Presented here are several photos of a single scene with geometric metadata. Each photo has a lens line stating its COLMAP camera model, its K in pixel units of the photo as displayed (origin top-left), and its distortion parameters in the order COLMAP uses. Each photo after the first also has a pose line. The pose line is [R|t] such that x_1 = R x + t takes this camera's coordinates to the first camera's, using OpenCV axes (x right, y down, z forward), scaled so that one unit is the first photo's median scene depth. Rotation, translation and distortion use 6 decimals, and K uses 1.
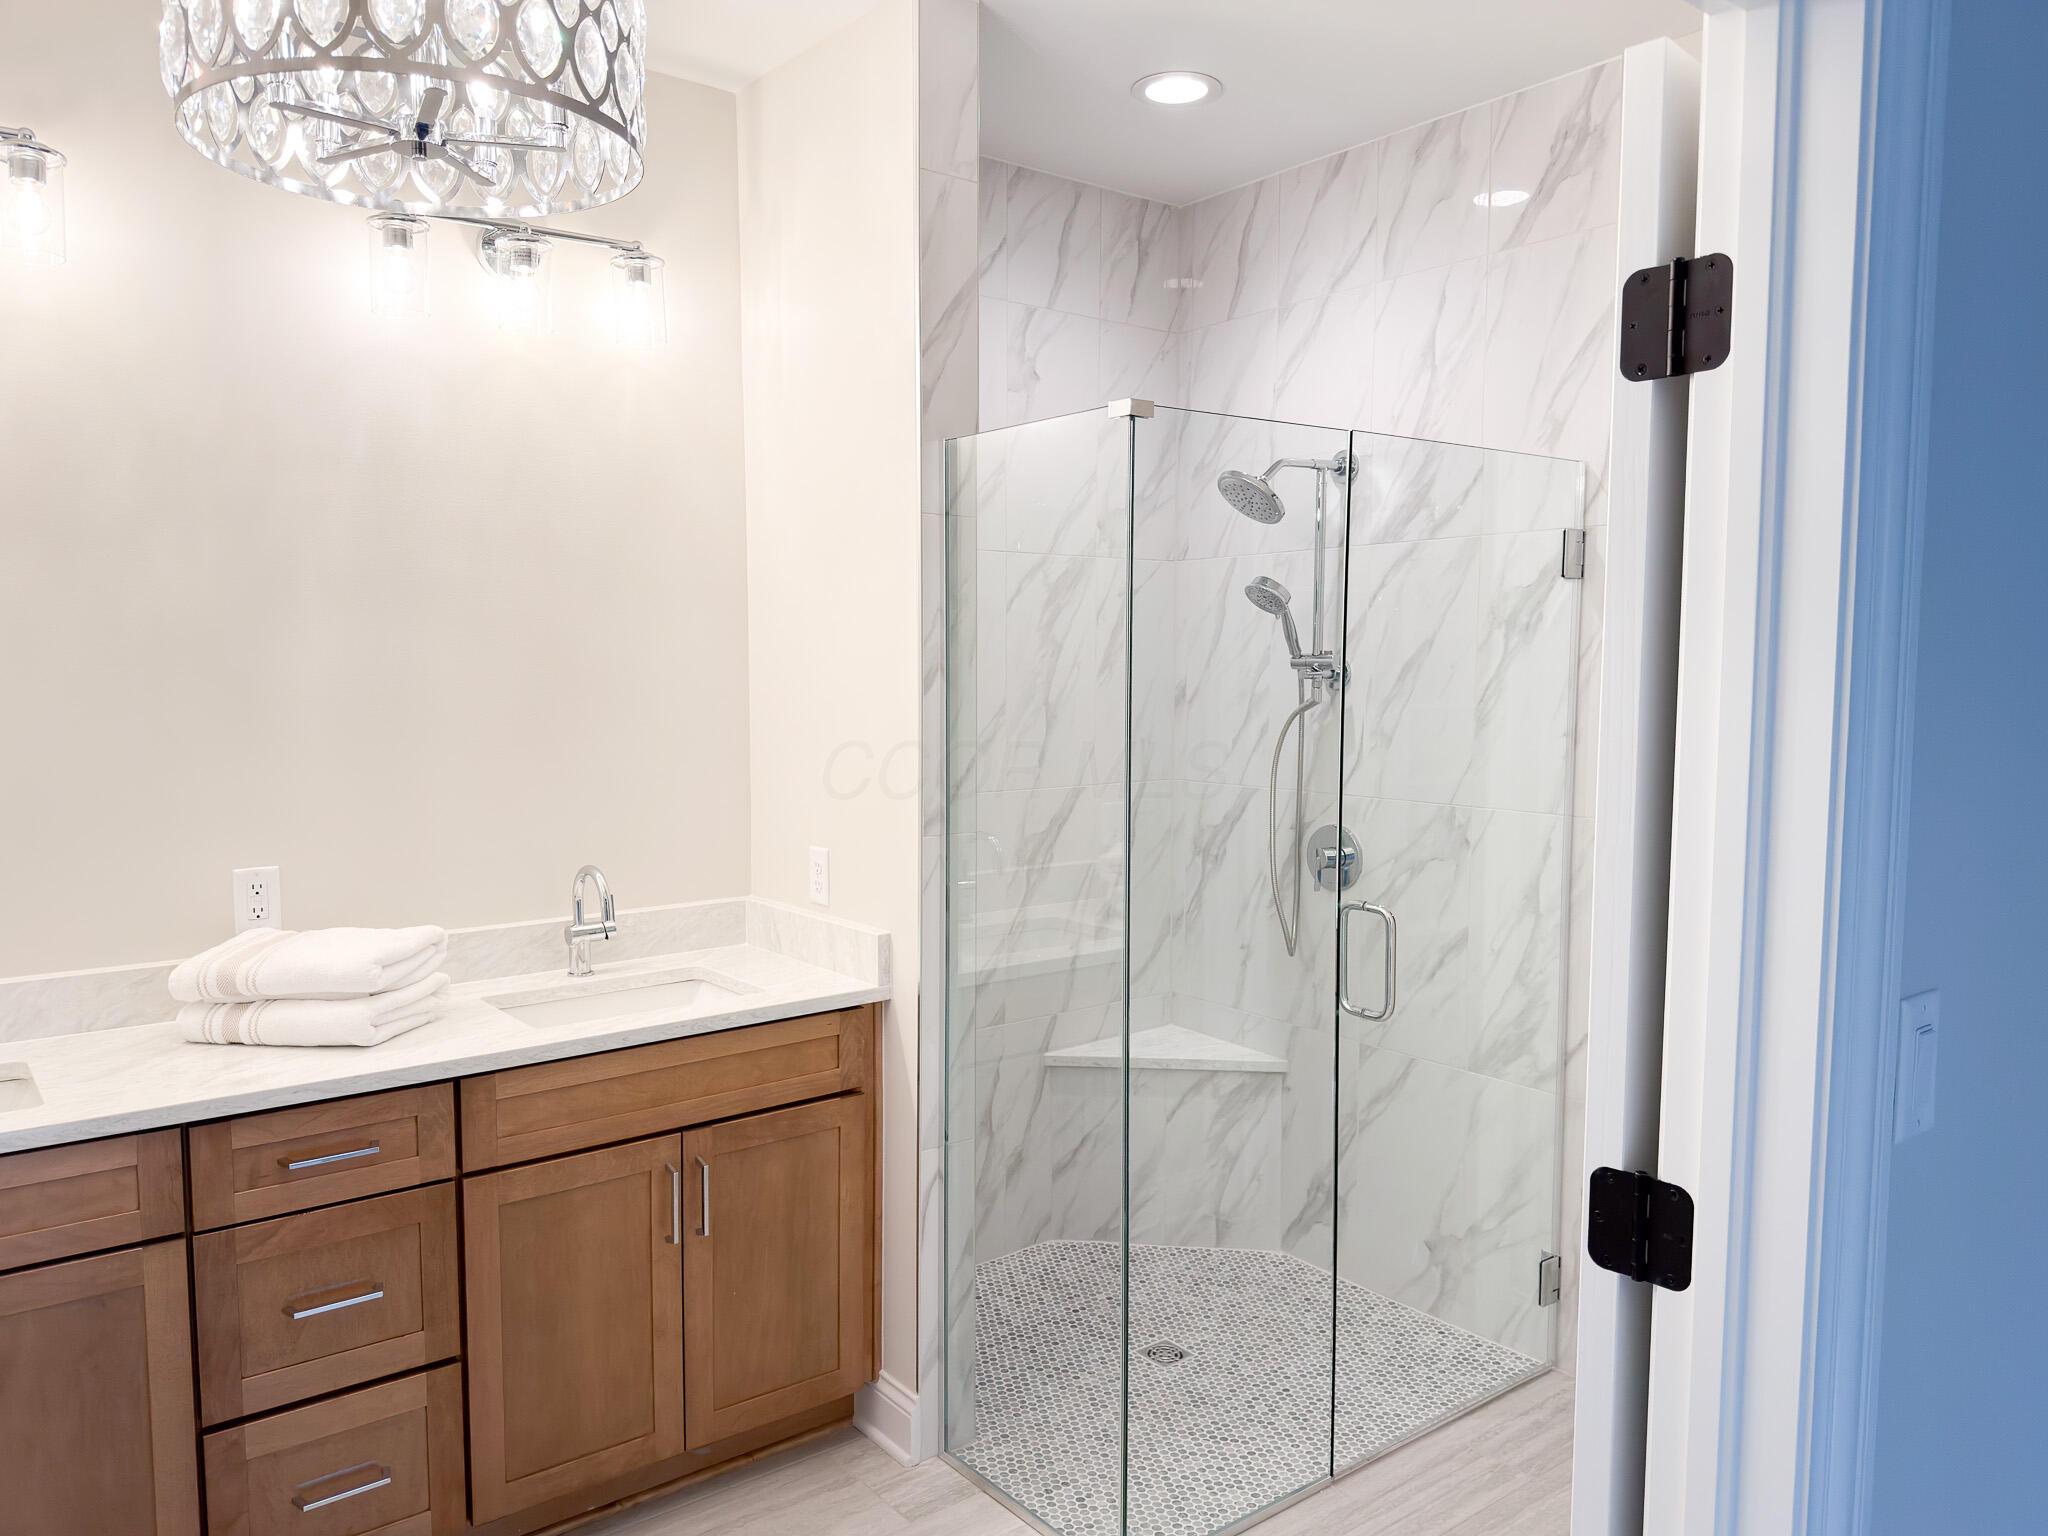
lens RADIAL K [[1435.0, 0, 1024.0], [0, 1435.0, 768.0], [0, 0, 1]] dist [0.072204, -0.000151]
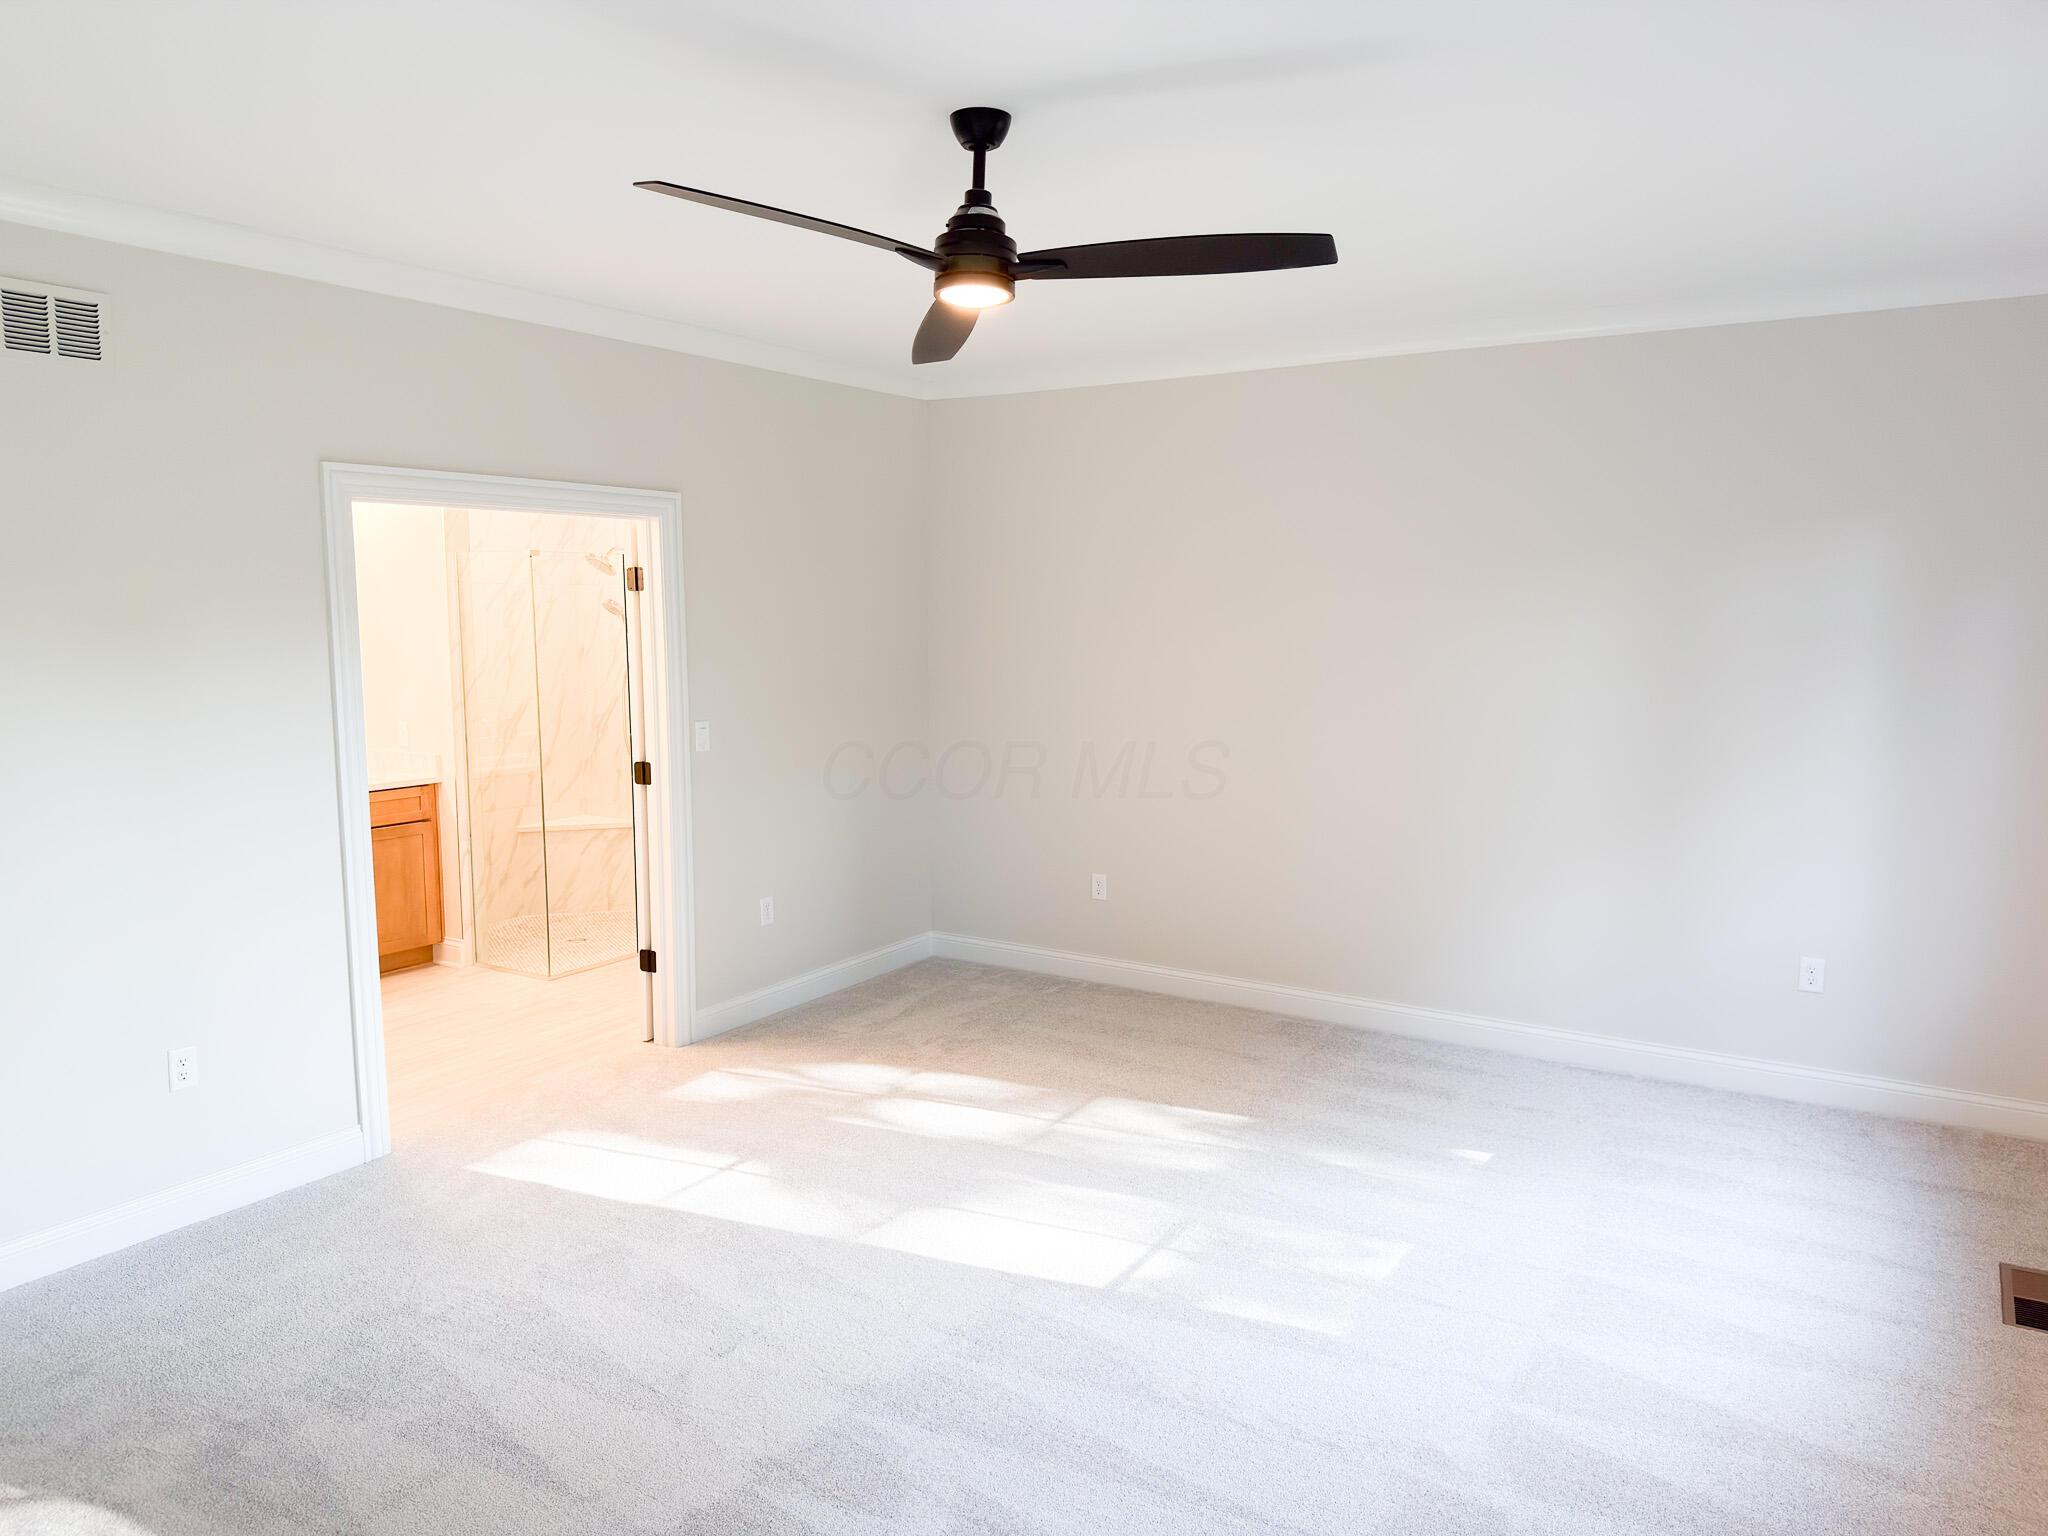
lens RADIAL K [[1435.0, 0, 1024.0], [0, 1435.0, 768.0], [0, 0, 1]] dist [0.072204, -0.000151]
pose [[0.942314, -0.047024, 0.331411, 0.020669], [0.031959, 0.998199, 0.050763, 0.045993], [-0.333201, -0.037243, 0.942120, -1.617204]]
